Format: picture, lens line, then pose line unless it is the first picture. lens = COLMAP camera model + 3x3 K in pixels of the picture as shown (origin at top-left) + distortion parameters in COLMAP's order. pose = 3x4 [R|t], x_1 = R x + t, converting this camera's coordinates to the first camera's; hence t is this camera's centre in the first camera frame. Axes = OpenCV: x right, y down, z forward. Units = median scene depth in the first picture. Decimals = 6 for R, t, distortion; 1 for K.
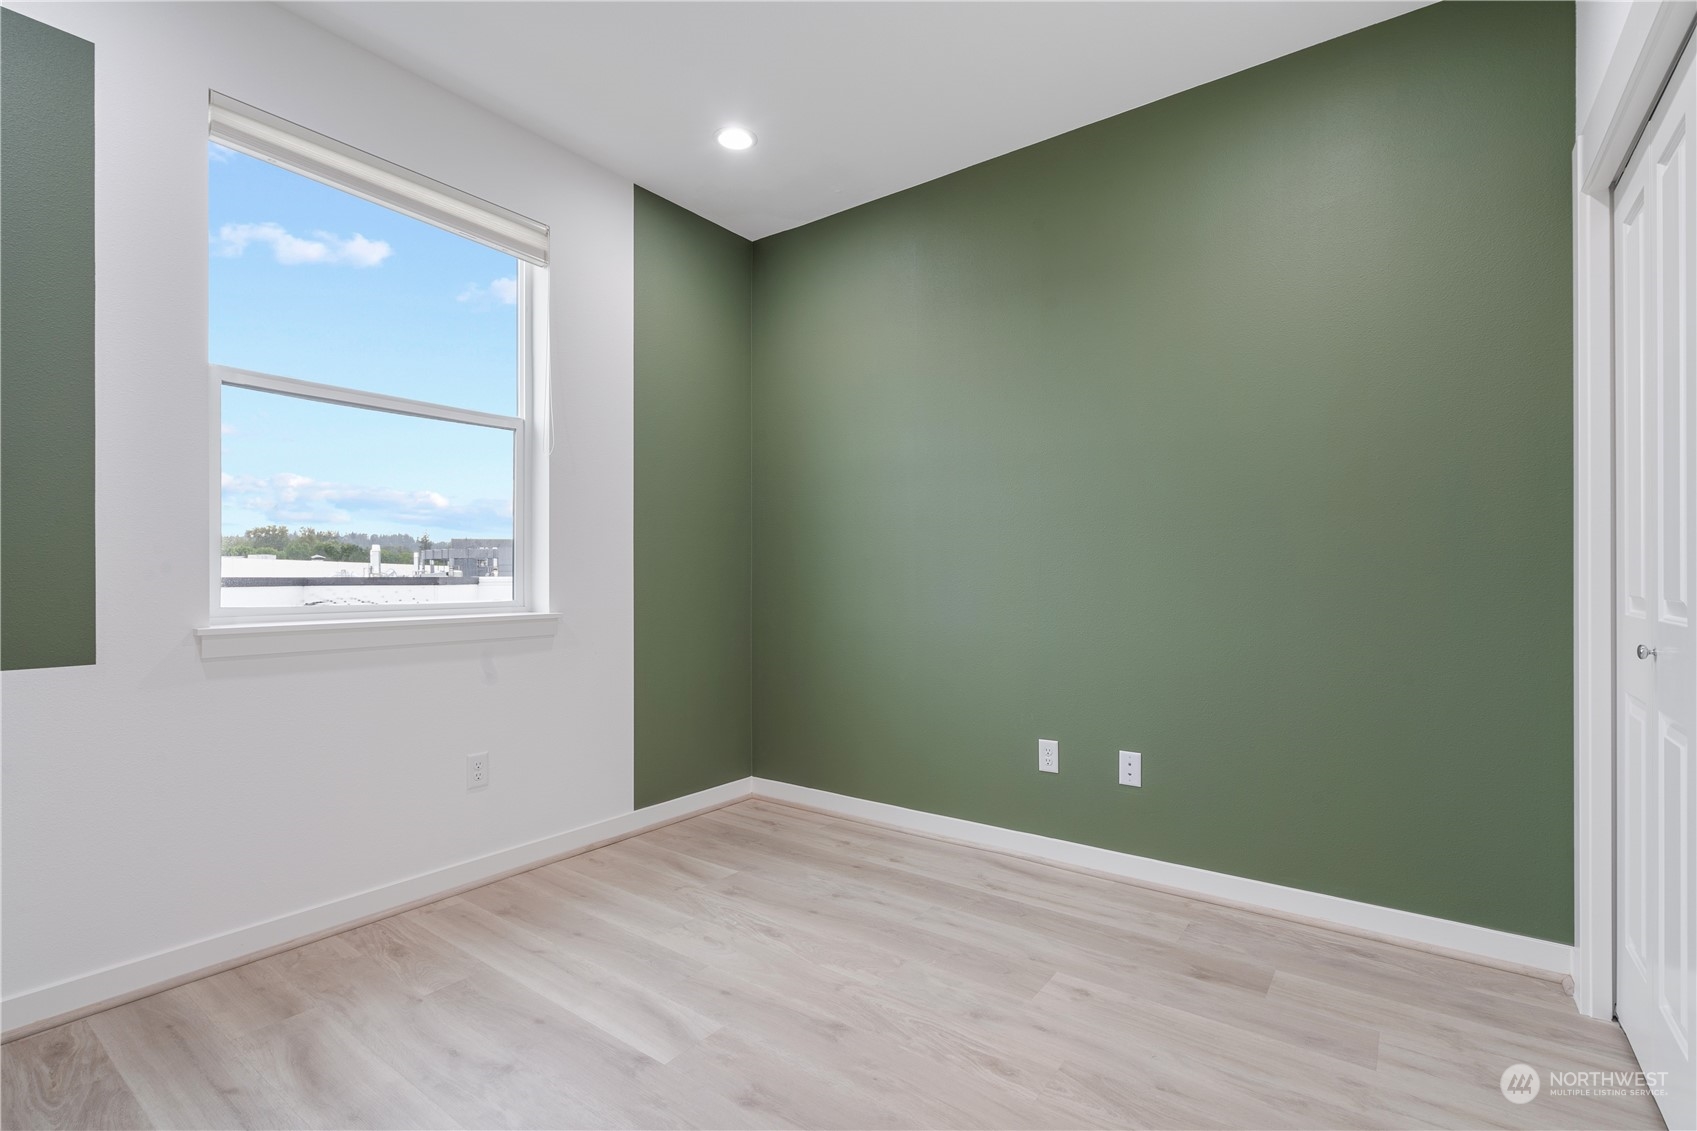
lens RADIAL K [[774.5, 0, 852.3], [0, 774.5, 574.2], [0, 0, 1]] dist [-0.000161, 0.000688]
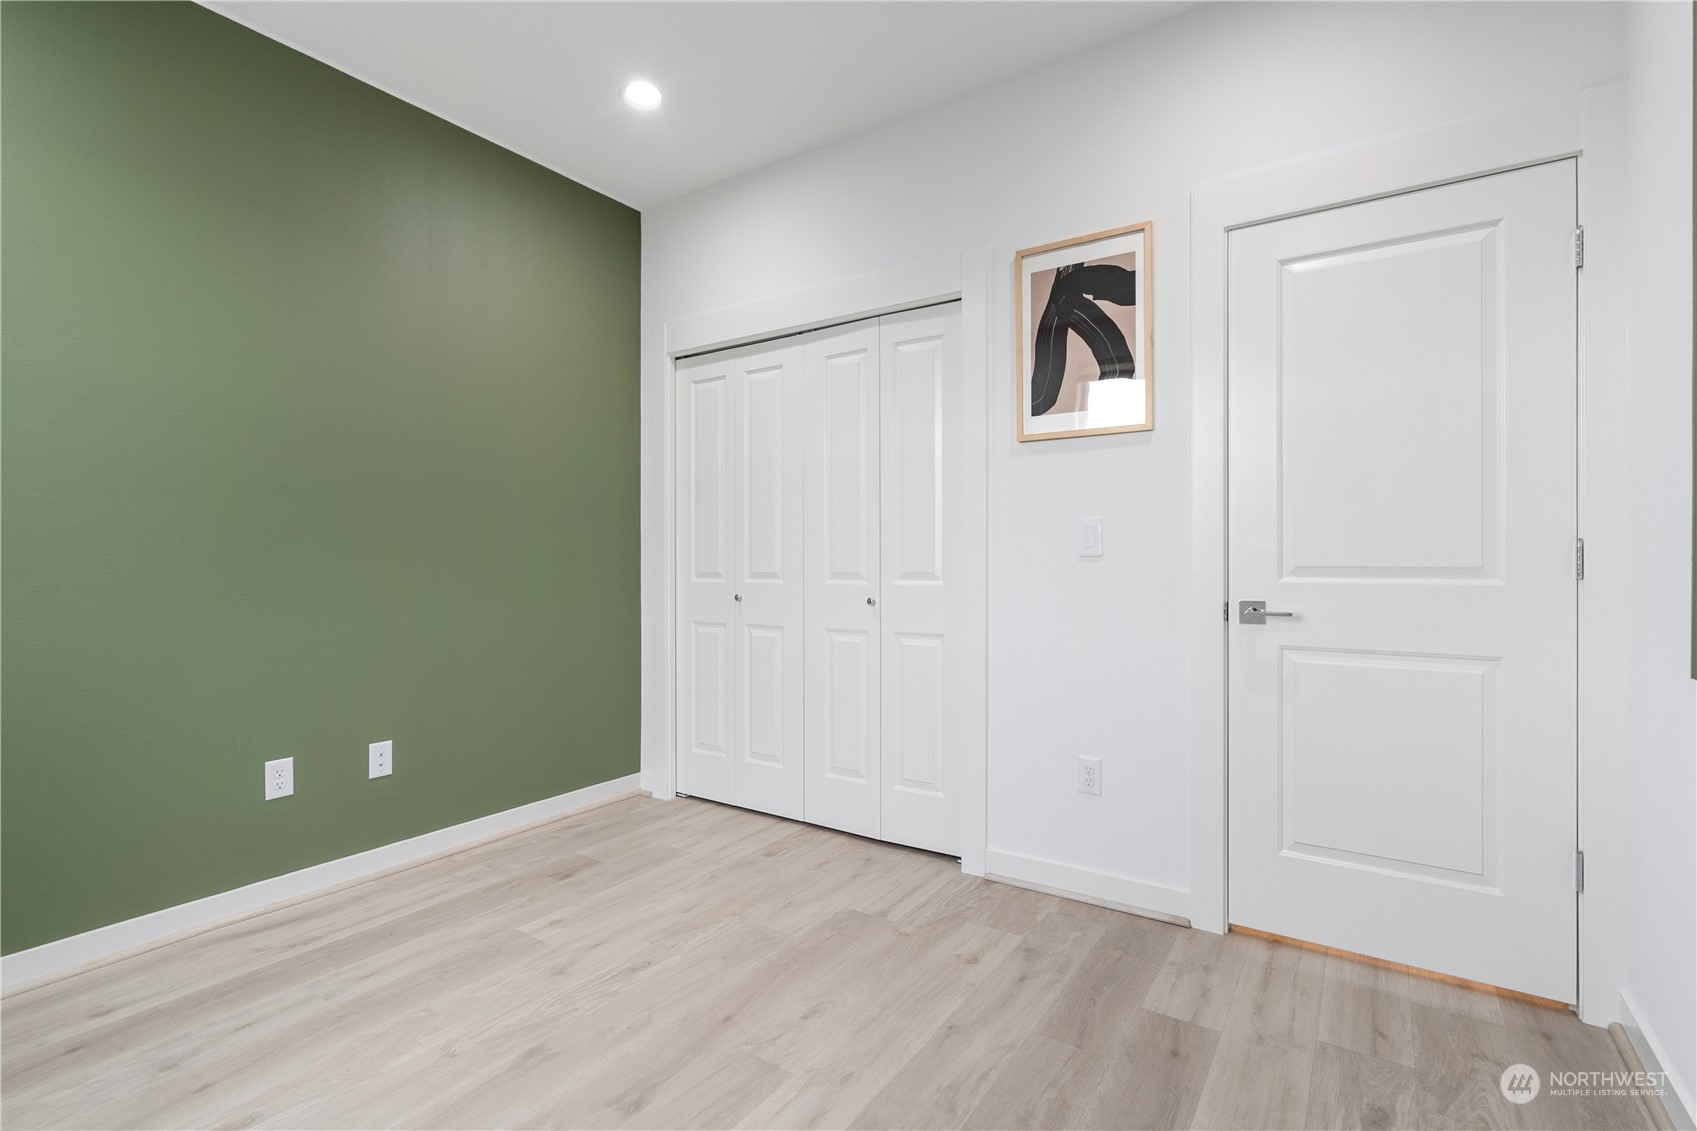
lens RADIAL K [[782.0, 0, 844.6], [0, 782.0, 556.3], [0, 0, 1]] dist [-0.001430, -0.000243]
pose [[-0.033421, 0.005184, 0.999428, -0.753056], [-0.000207, 0.999986, -0.005194, -0.001676], [-0.999441, -0.000380, -0.033419, 0.514898]]
